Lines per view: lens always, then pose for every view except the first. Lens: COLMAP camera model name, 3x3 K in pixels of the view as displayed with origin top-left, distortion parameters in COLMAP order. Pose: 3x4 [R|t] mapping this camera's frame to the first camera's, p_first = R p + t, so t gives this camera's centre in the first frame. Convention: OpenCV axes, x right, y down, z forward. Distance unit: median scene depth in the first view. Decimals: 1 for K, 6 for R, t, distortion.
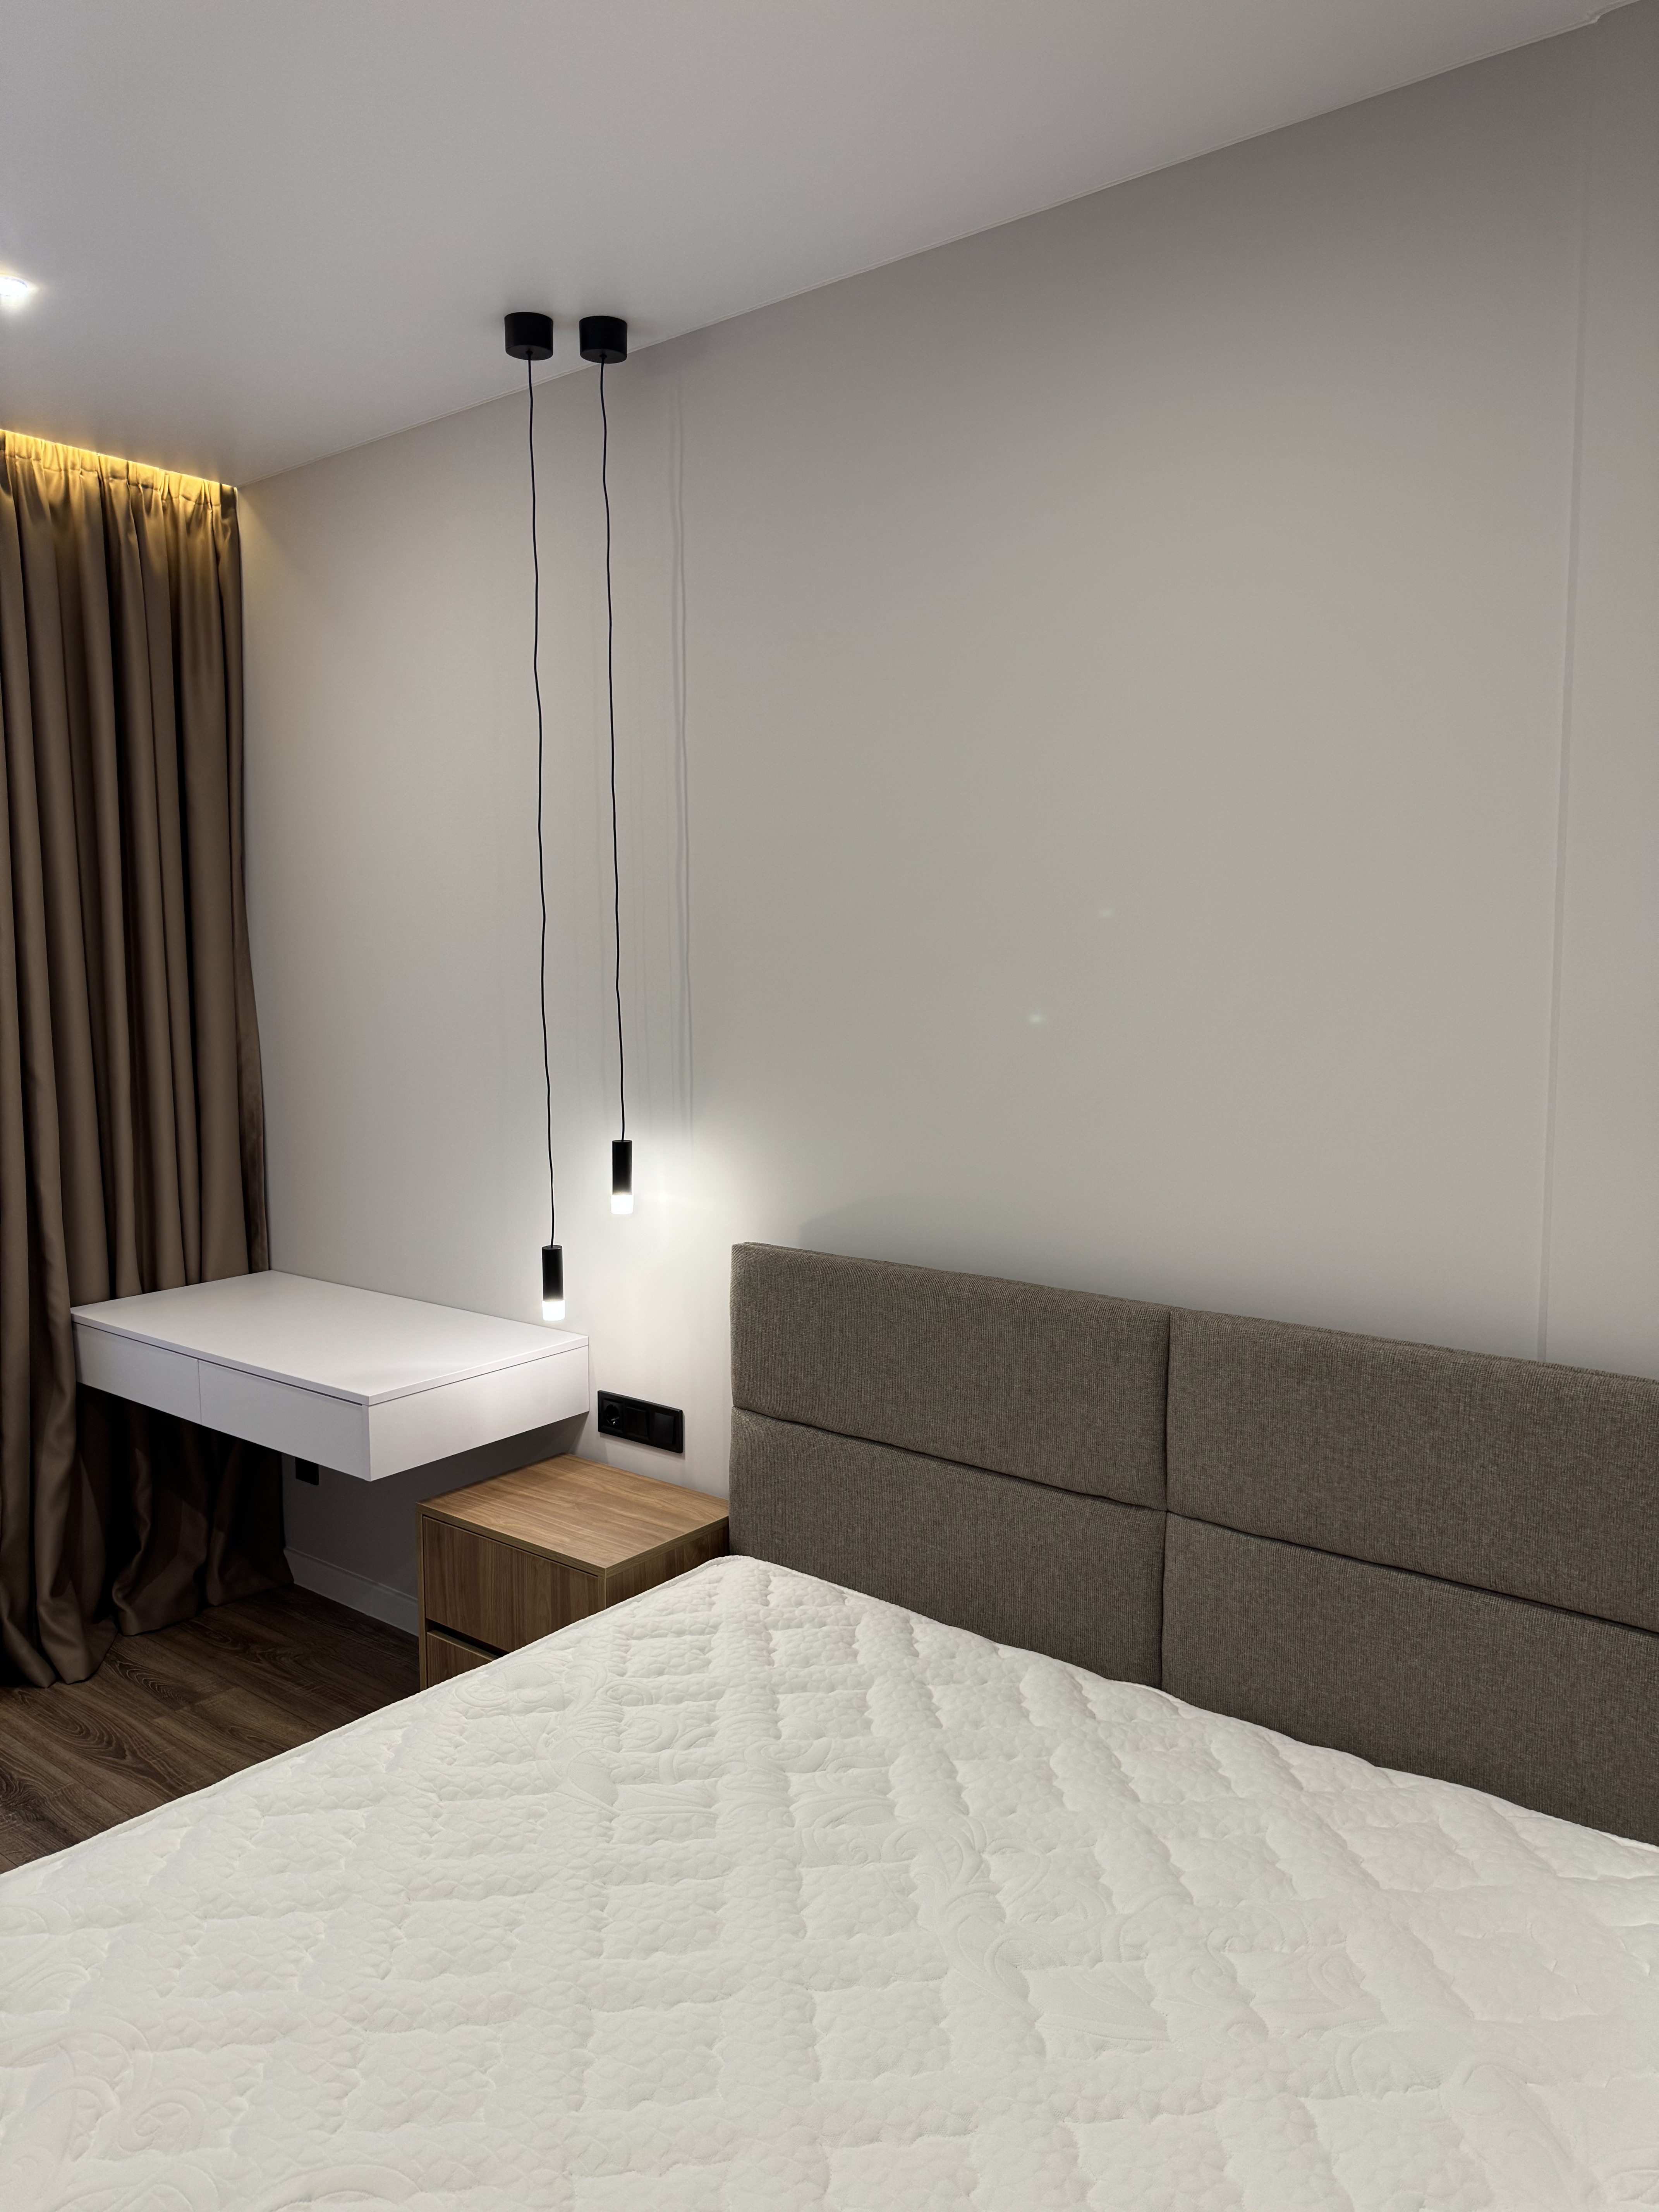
lens RADIAL K [[1571.8, 0, 813.0], [0, 1571.8, 1112.2], [0, 0, 1]] dist [0.102355, -0.139749]
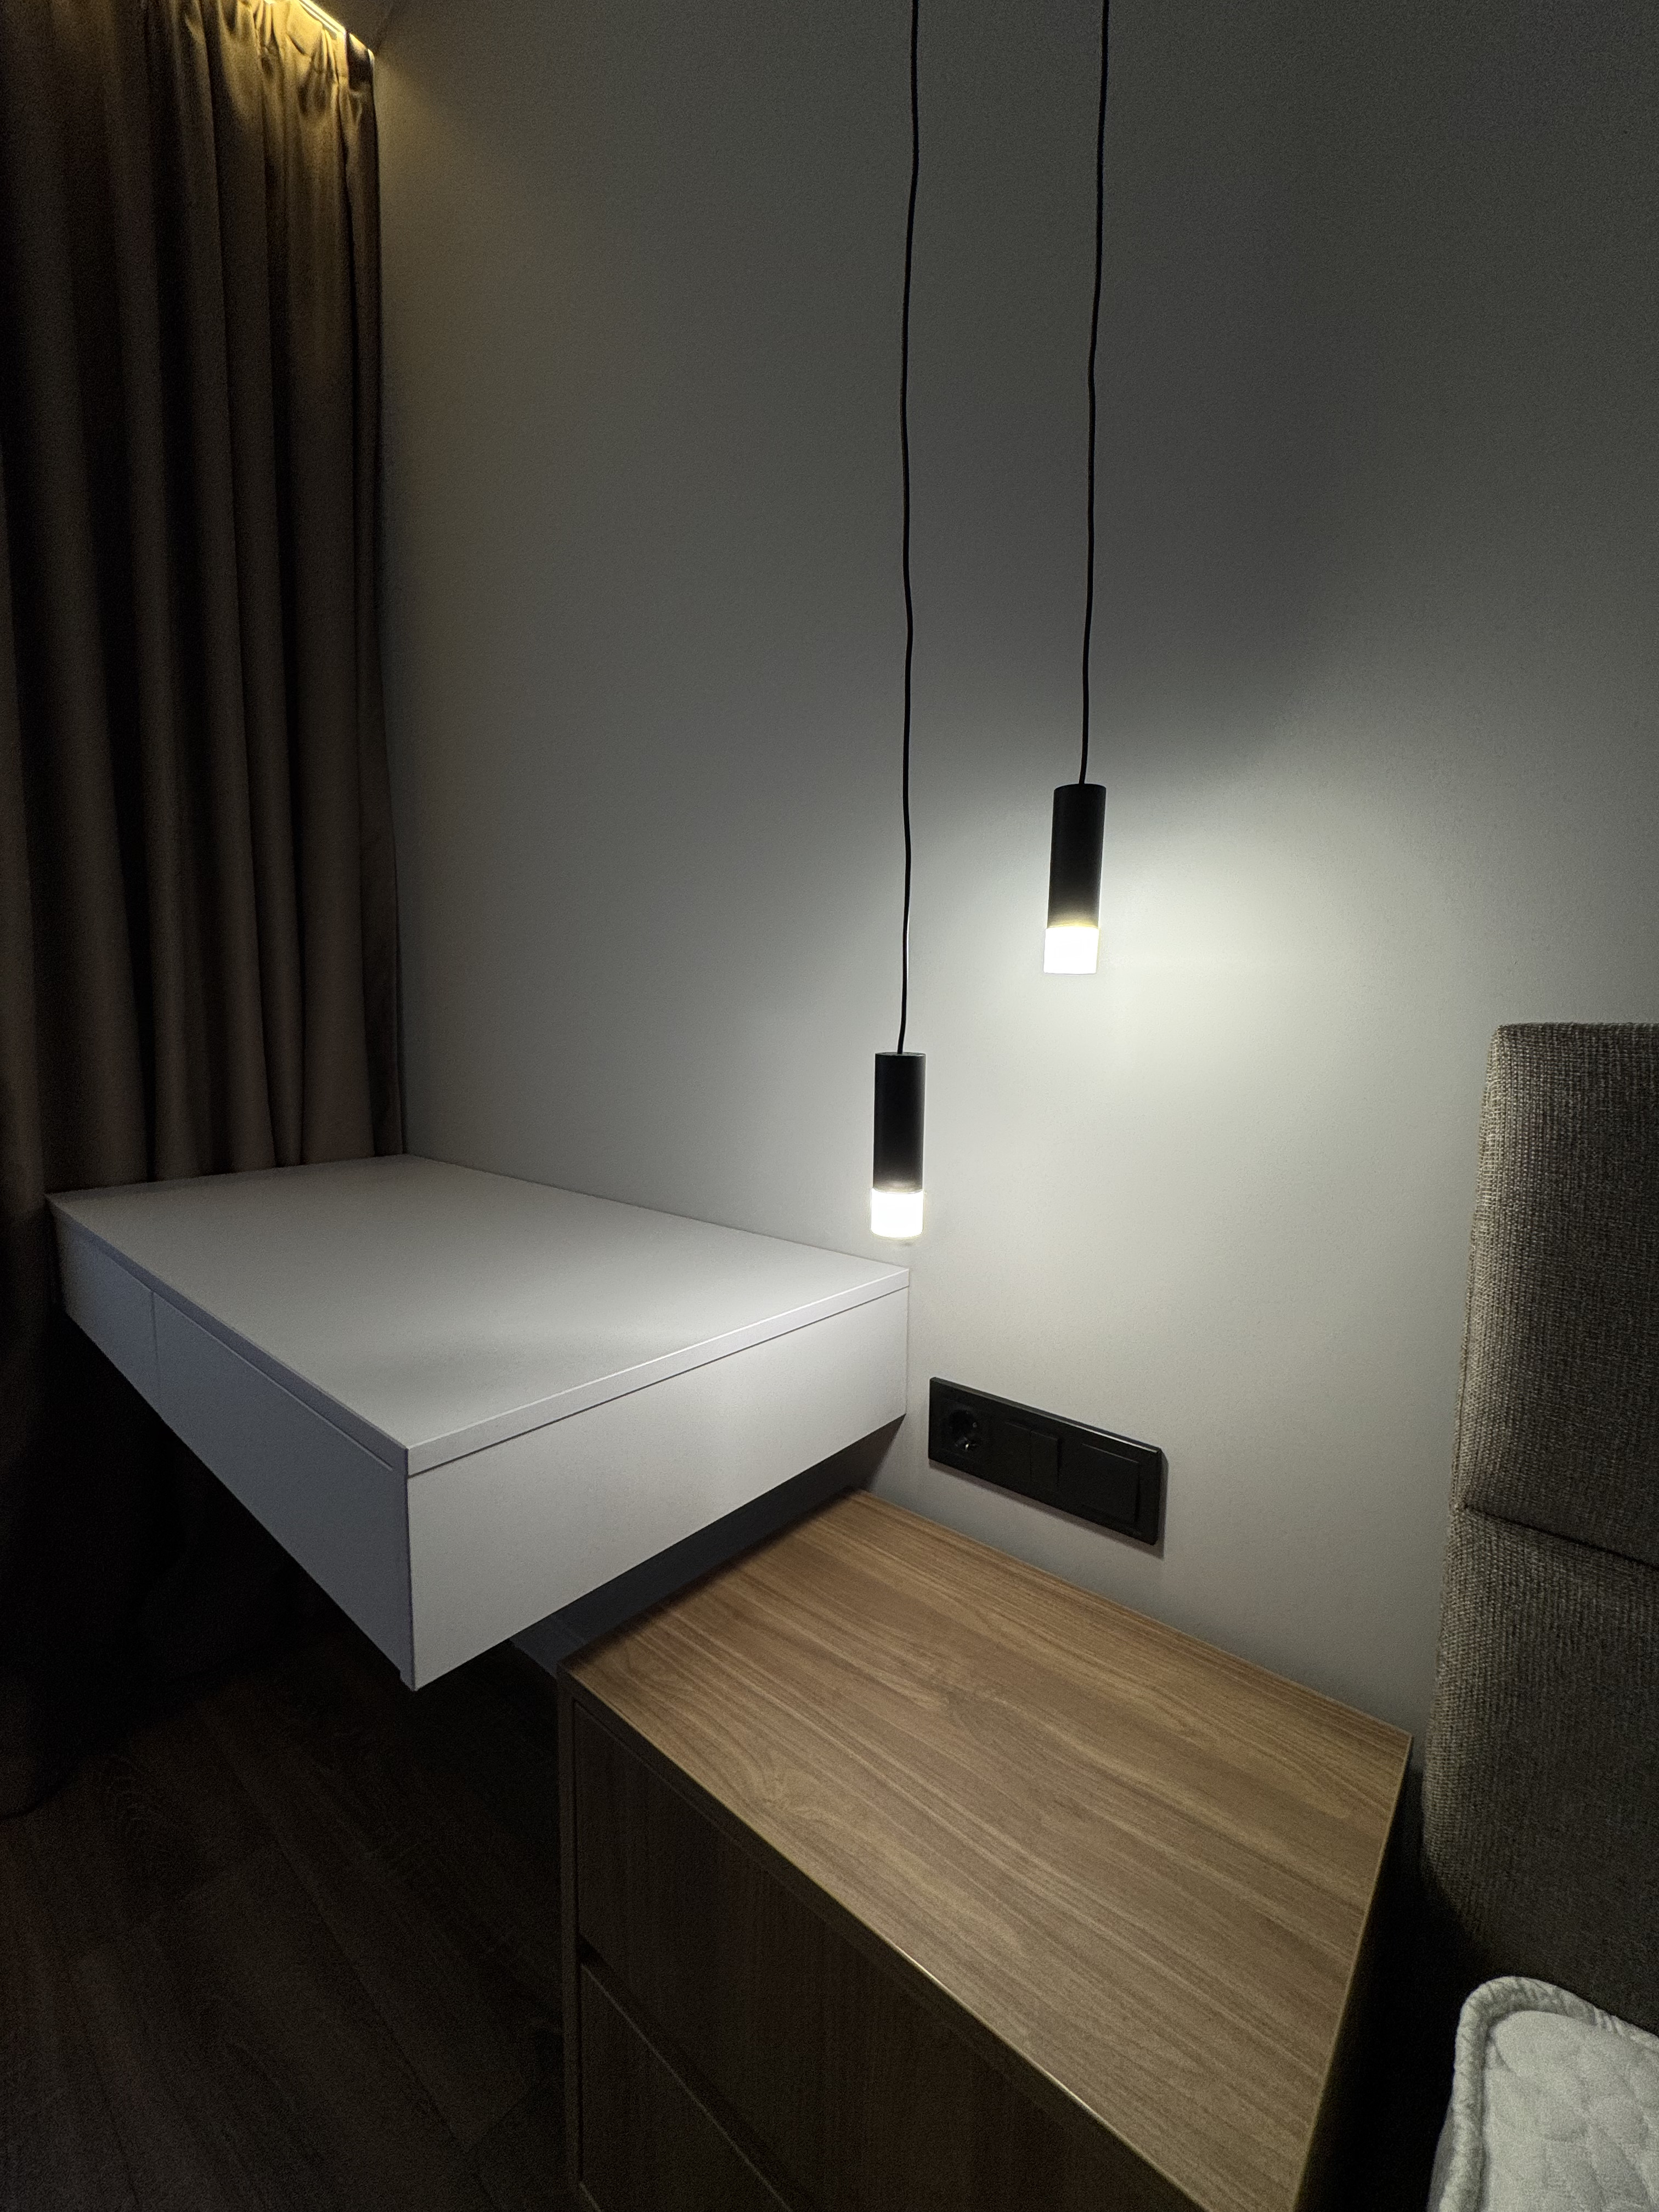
lens RADIAL K [[889.8, 0, 815.8], [0, 889.8, 1106.2], [0, 0, 1]] dist [0.001666, 0.000030]
pose [[0.999464, 0.019674, -0.026147, -0.166228], [-0.019972, 0.999738, -0.011190, 0.094133], [0.025920, 0.011706, 0.999595, 0.713629]]
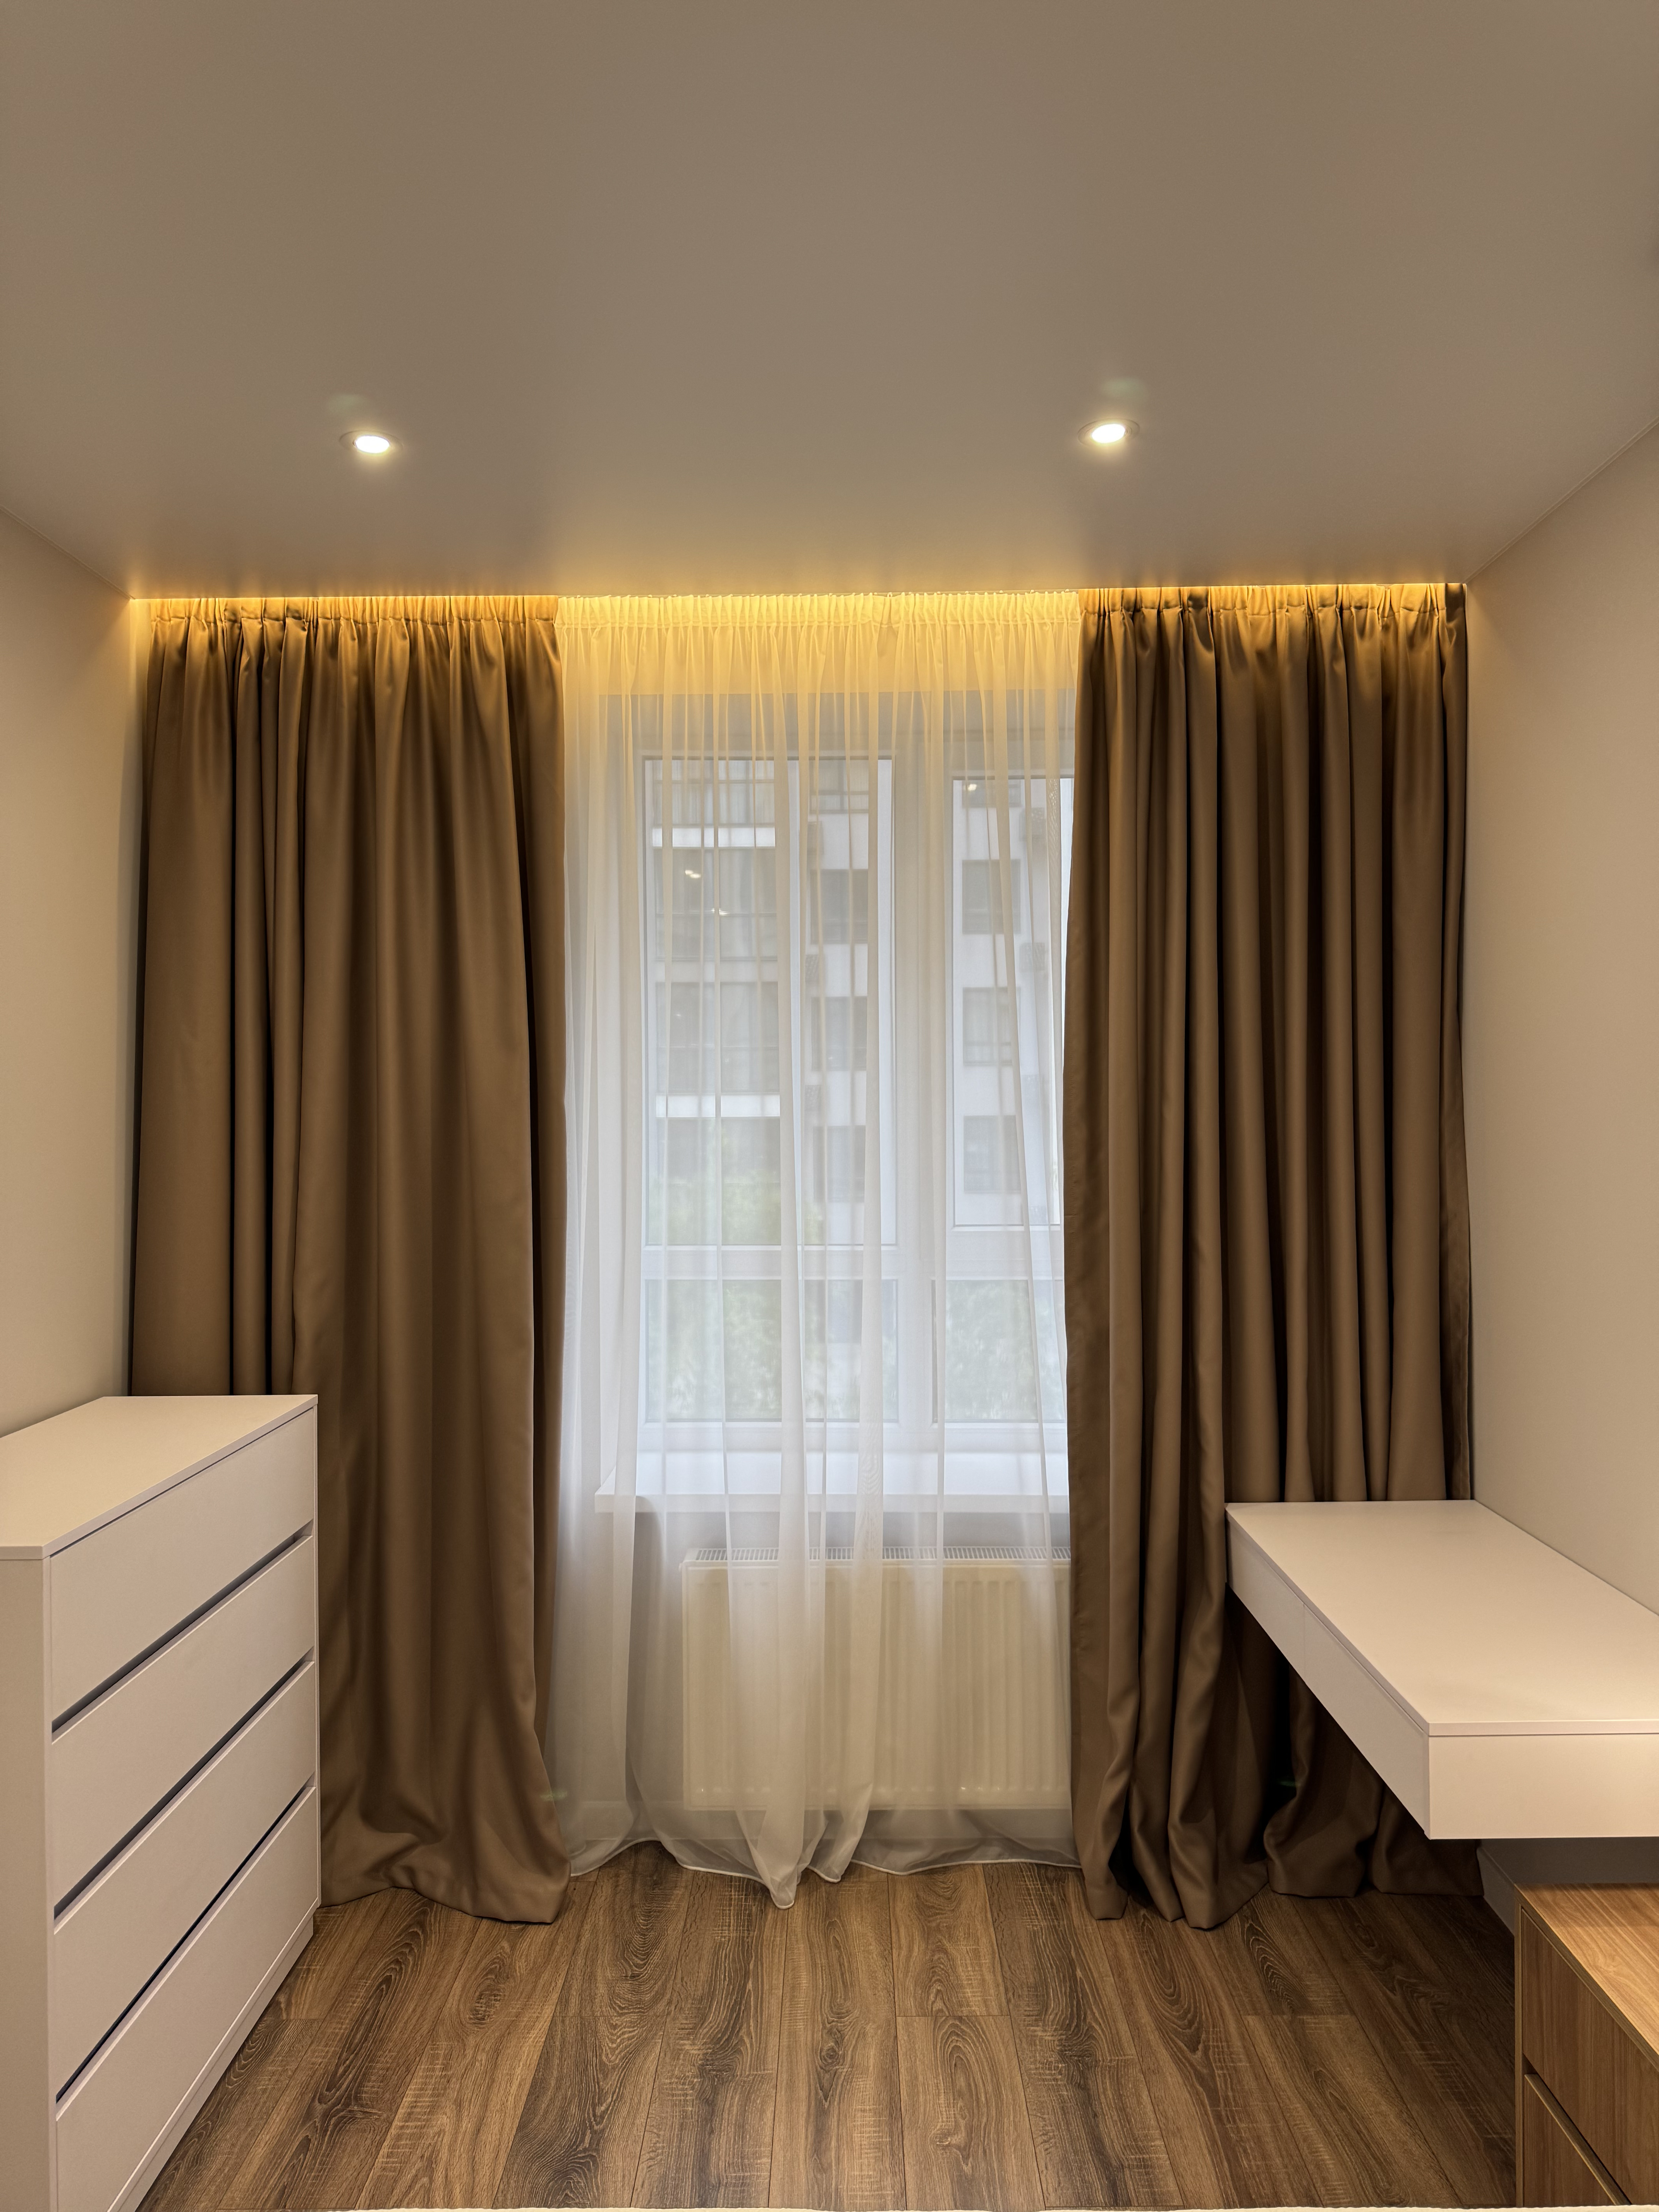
lens RADIAL K [[1576.6, 0, 834.4], [0, 1576.6, 1125.0], [0, 0, 1]] dist [0.011338, -0.000142]
pose [[0.630216, 0.006610, -0.776392, 0.104982], [-0.068304, 0.996559, -0.046959, -0.040949], [0.773410, 0.082624, 0.628499, 0.260095]]
